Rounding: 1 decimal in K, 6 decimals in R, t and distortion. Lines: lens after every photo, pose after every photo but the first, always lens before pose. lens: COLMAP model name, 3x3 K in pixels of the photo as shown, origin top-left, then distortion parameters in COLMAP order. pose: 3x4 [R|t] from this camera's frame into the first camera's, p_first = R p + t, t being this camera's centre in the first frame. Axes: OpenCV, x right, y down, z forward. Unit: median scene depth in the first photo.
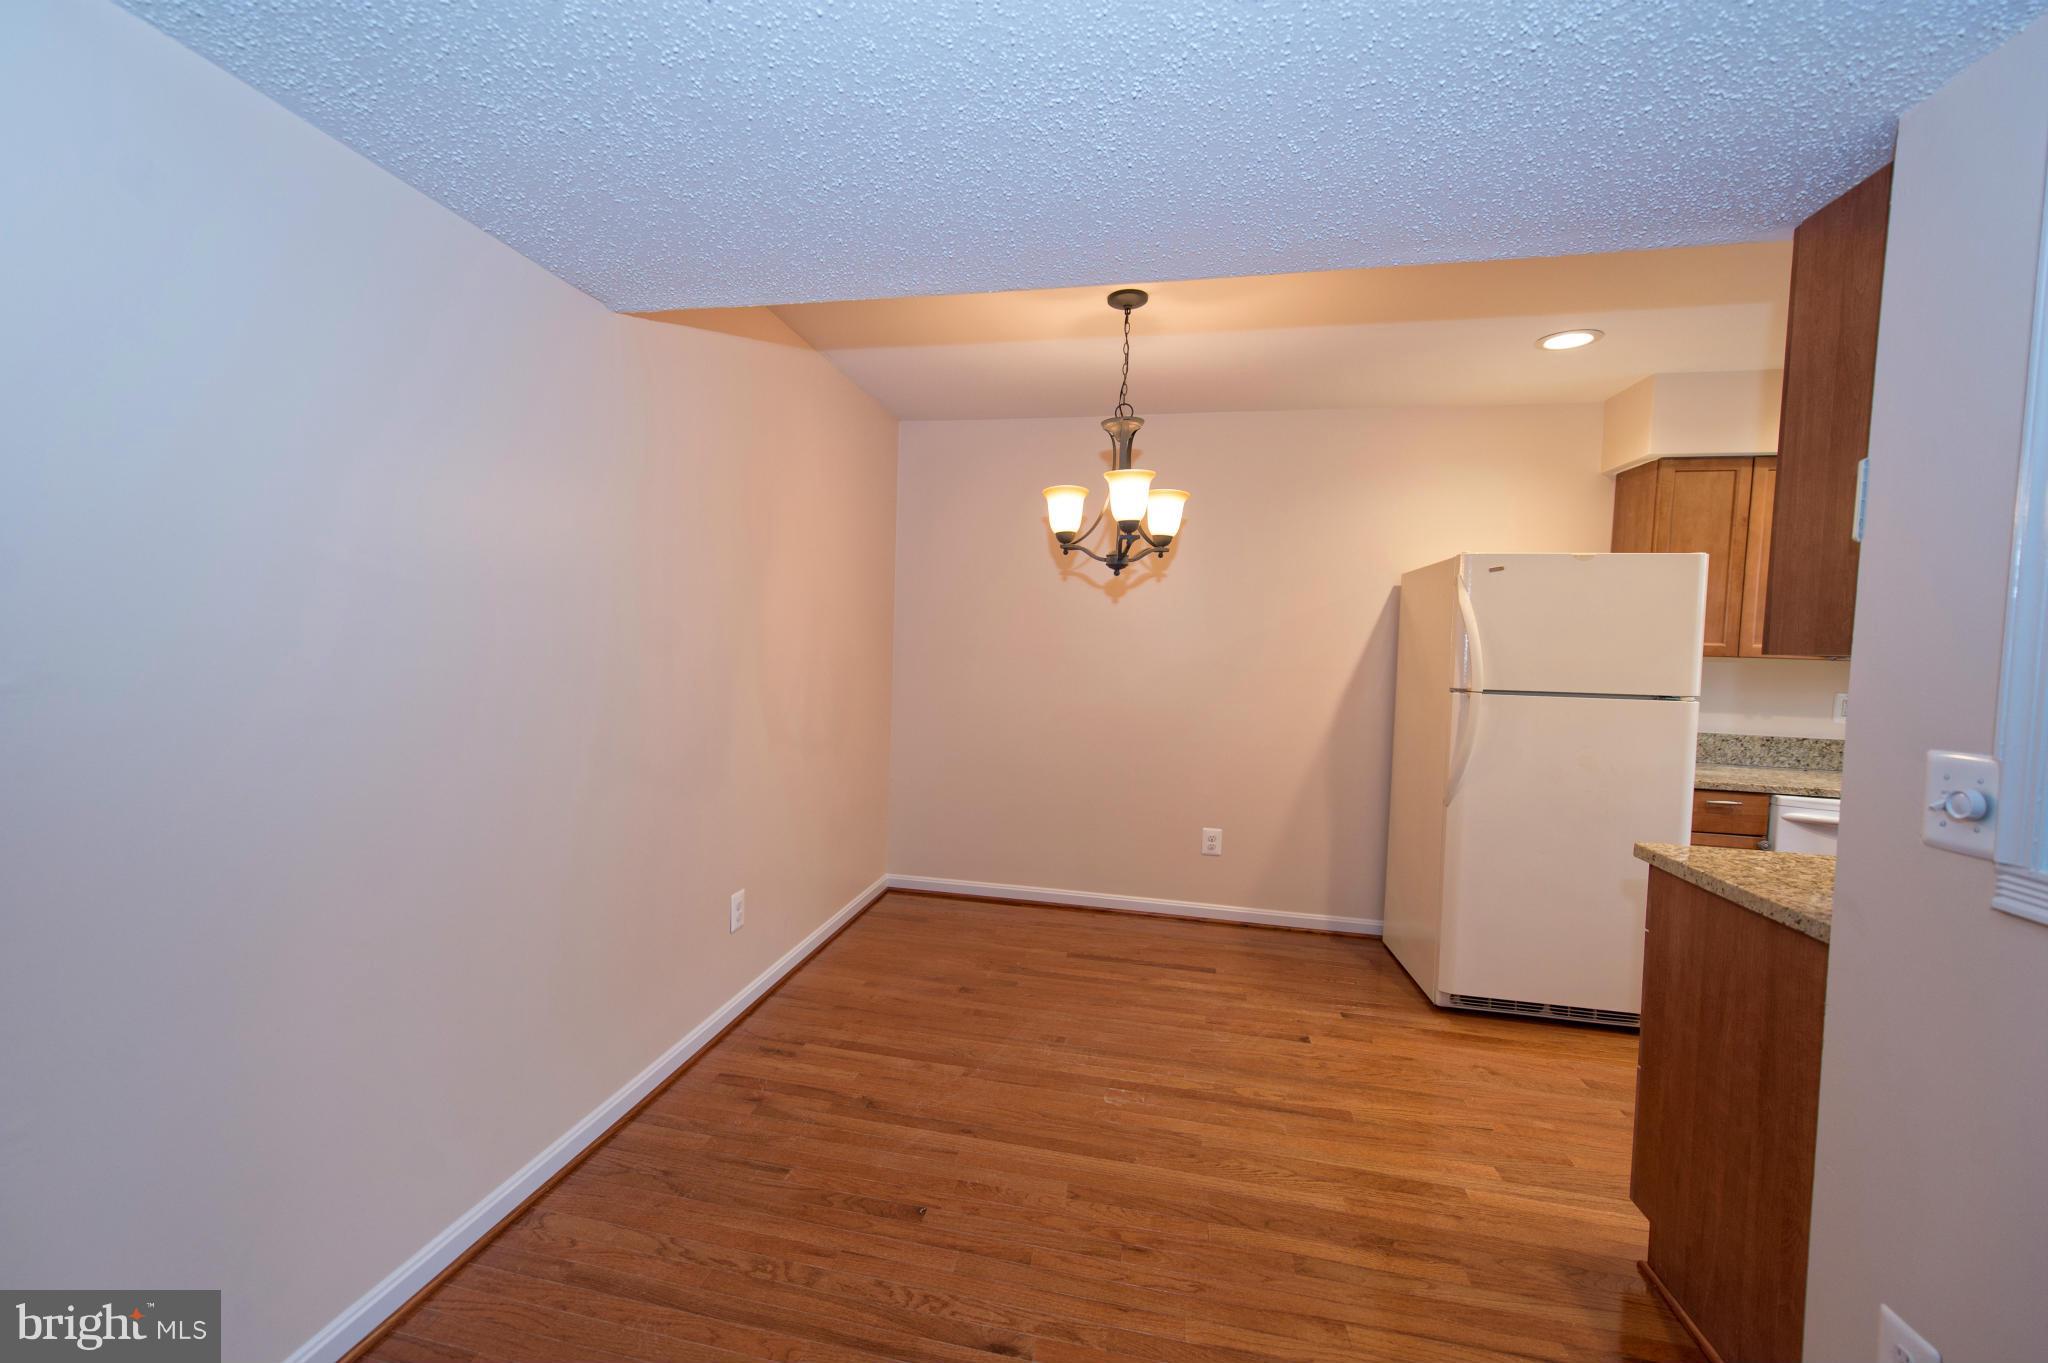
lens RADIAL K [[822.7, 0, 988.6], [0, 822.7, 679.1], [0, 0, 1]] dist [0.014495, -0.004484]
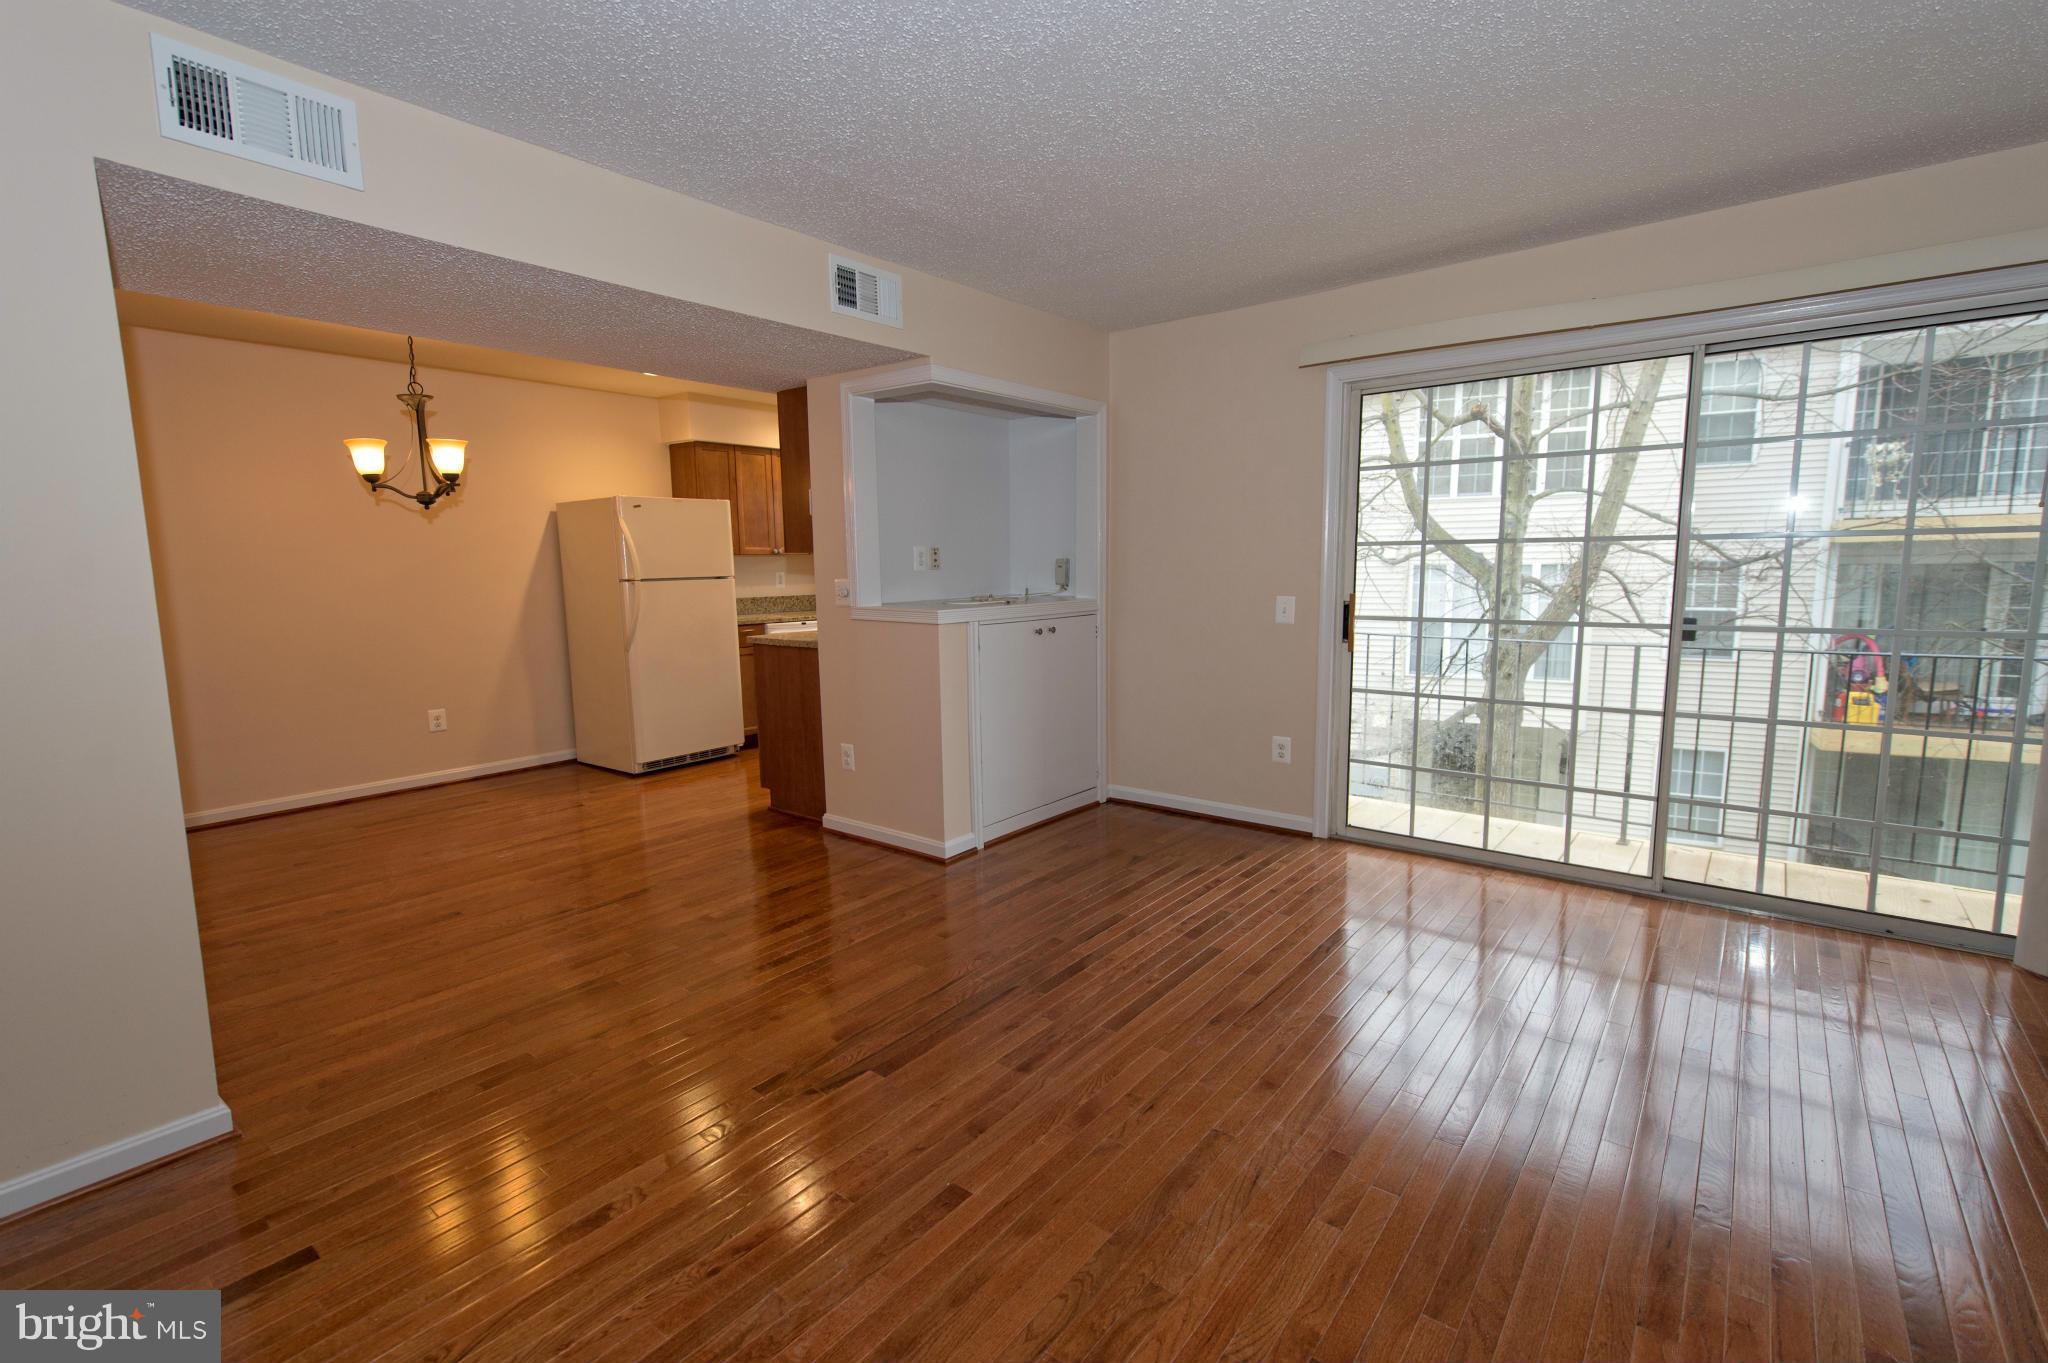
lens RADIAL K [[915.0, 0, 1021.1], [0, 915.0, 676.9], [0, 0, 1]] dist [0.016634, -0.000117]
pose [[0.445606, -0.152859, 0.882083, -0.844275], [0.068813, 0.988248, 0.136494, 0.009070], [-0.892581, -0.000123, 0.450888, -0.612785]]
